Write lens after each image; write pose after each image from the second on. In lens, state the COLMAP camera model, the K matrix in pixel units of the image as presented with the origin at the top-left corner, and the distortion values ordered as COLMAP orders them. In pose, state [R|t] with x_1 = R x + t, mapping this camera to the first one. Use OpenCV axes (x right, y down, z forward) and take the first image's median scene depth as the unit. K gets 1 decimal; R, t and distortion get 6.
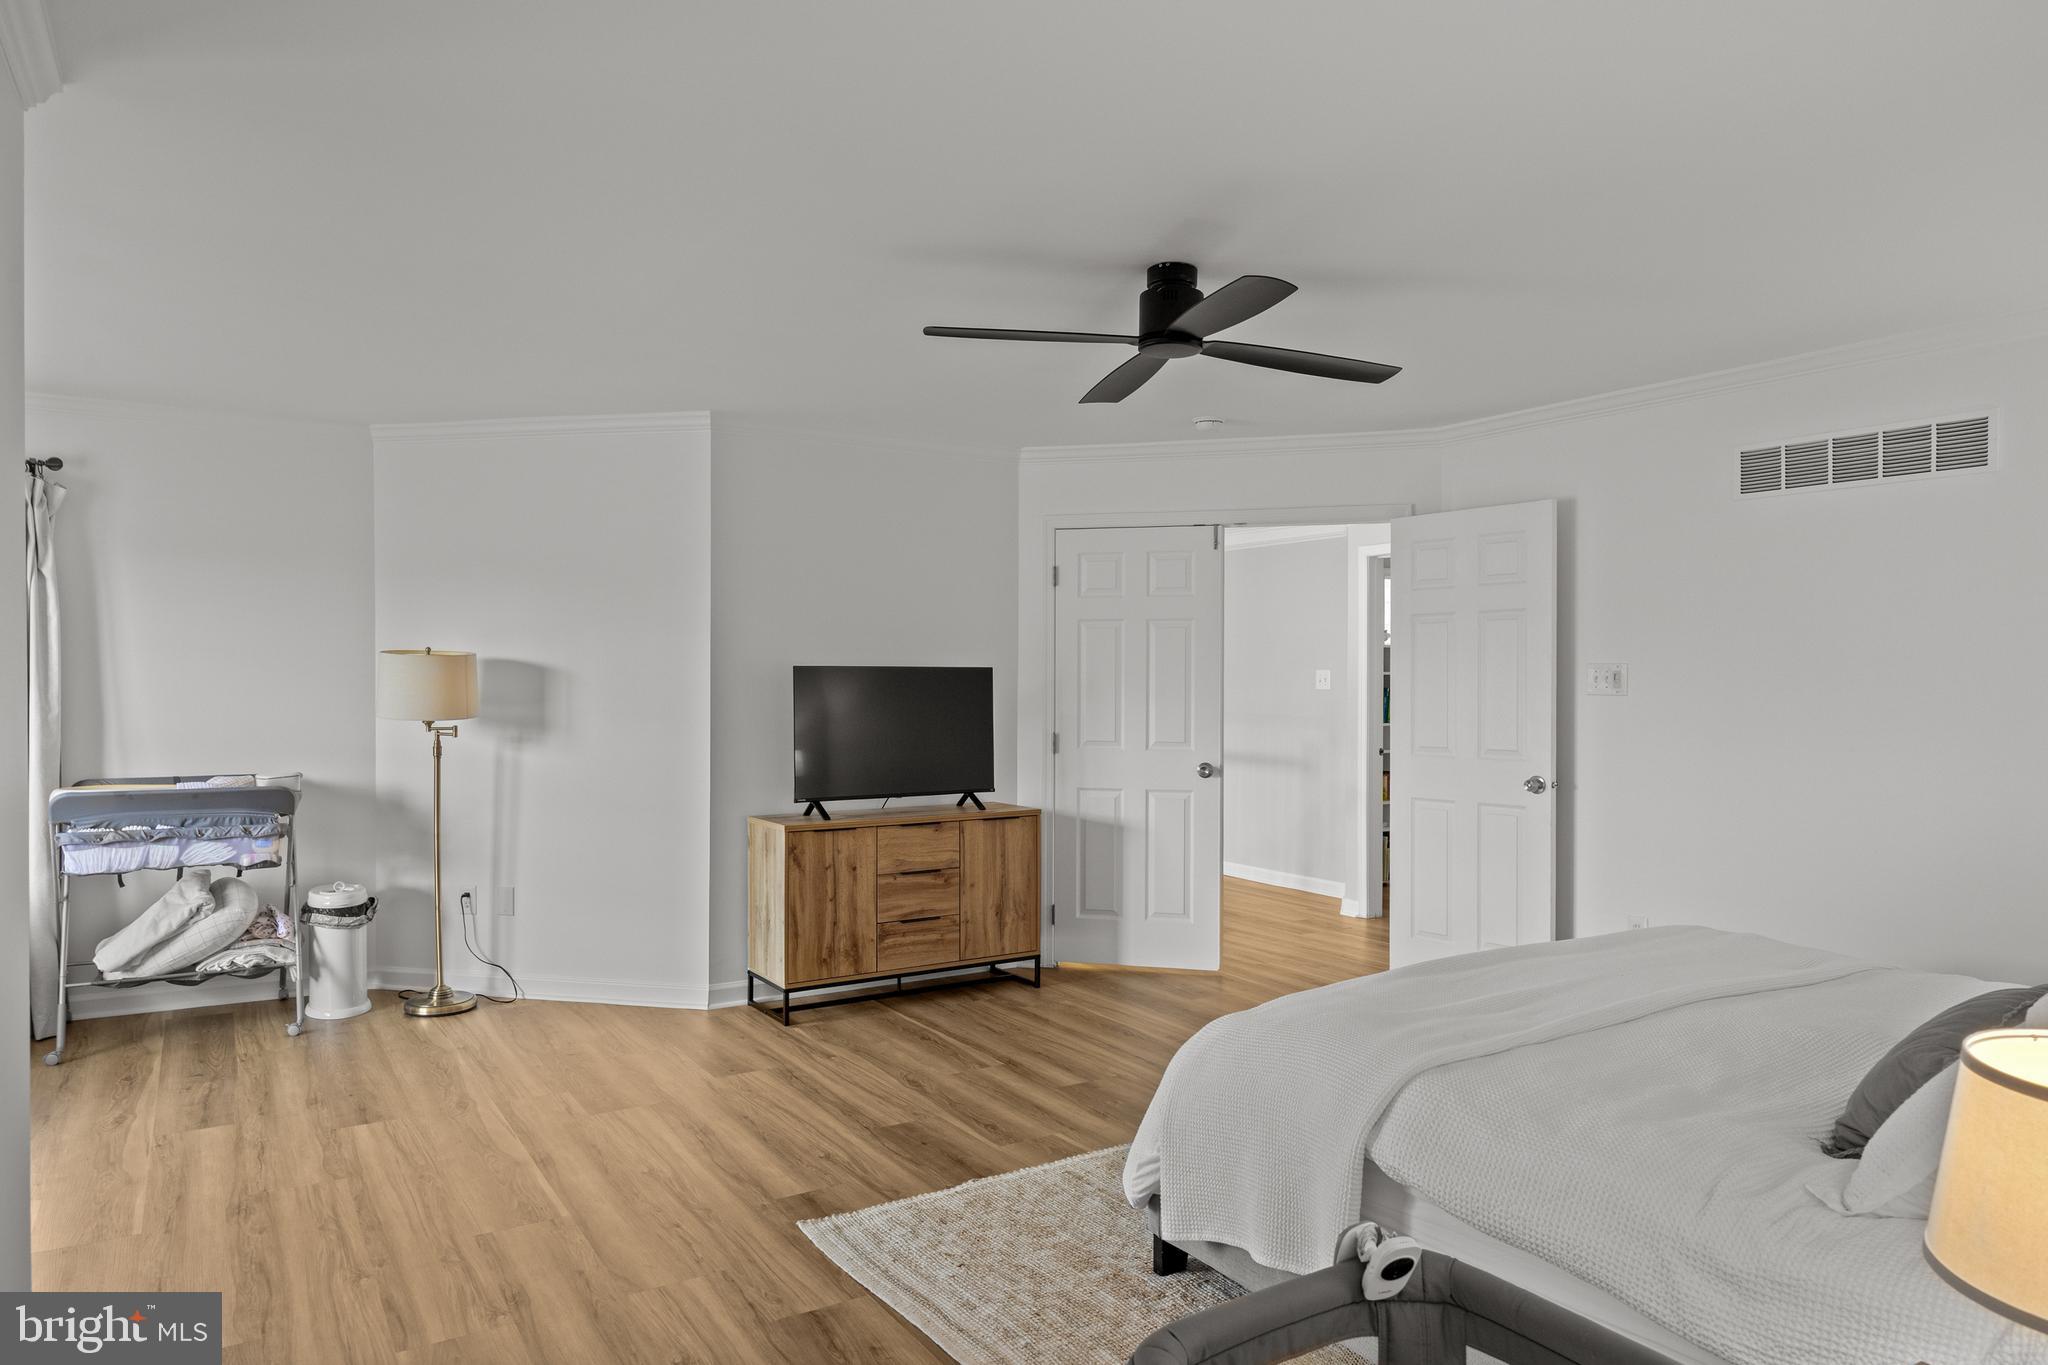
lens RADIAL K [[1335.7, 0, 1021.1], [0, 1335.7, 682.8], [0, 0, 1]] dist [0.004303, 0.001347]
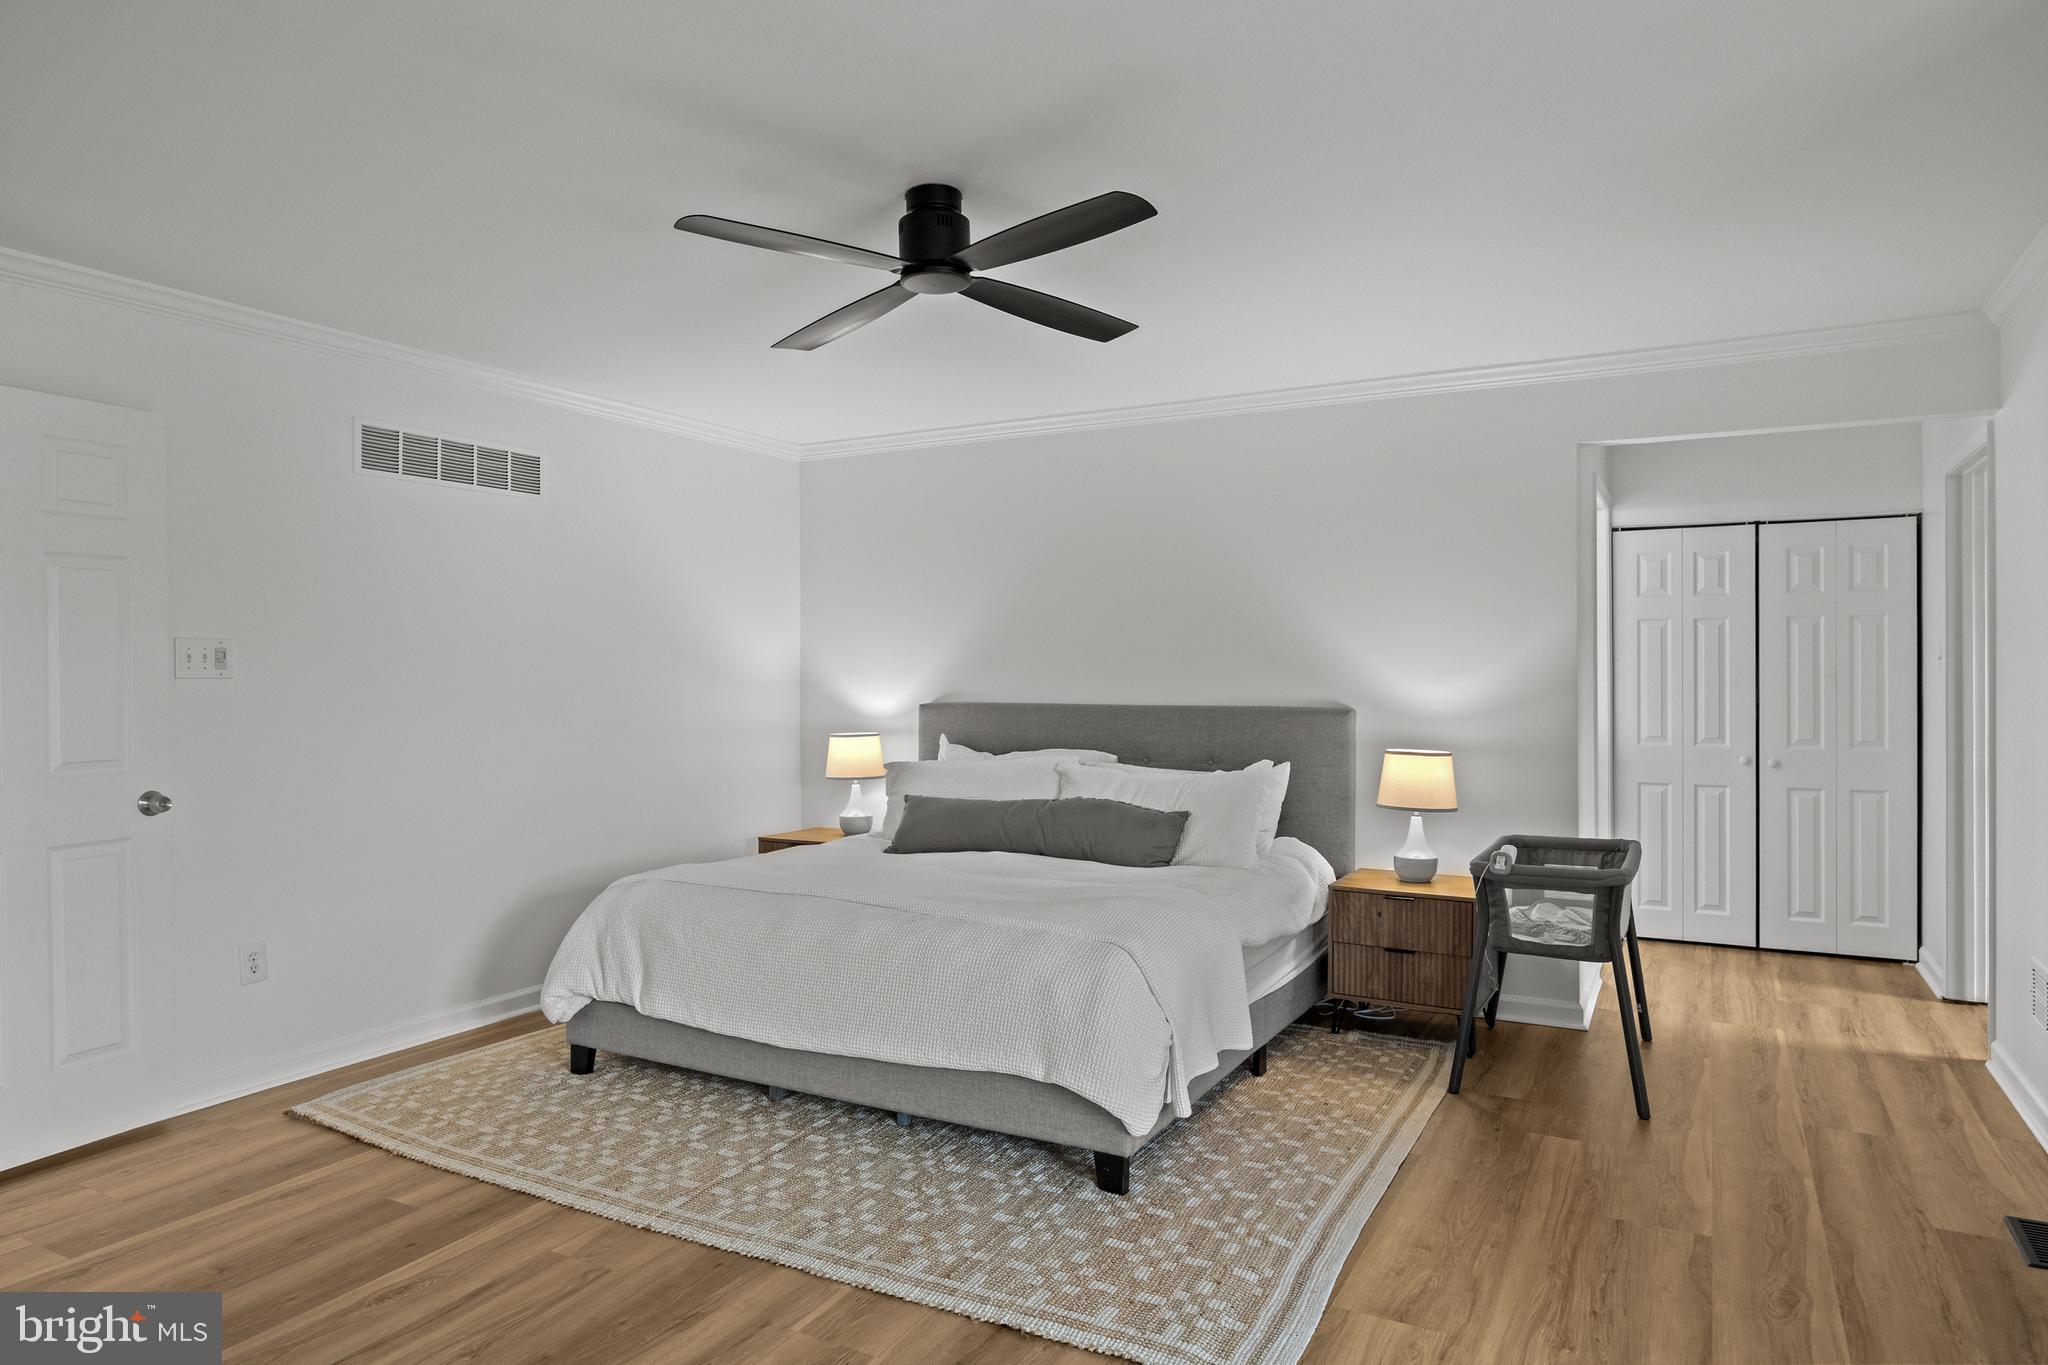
lens RADIAL K [[1280.1, 0, 1017.4], [0, 1280.1, 676.4], [0, 0, 1]] dist [0.007994, 0.001324]
pose [[-0.498565, 0.000970, 0.866852, -0.565428], [0.011576, 0.999918, 0.005540, 0.011099], [-0.866775, 0.012797, -0.498536, 1.185766]]
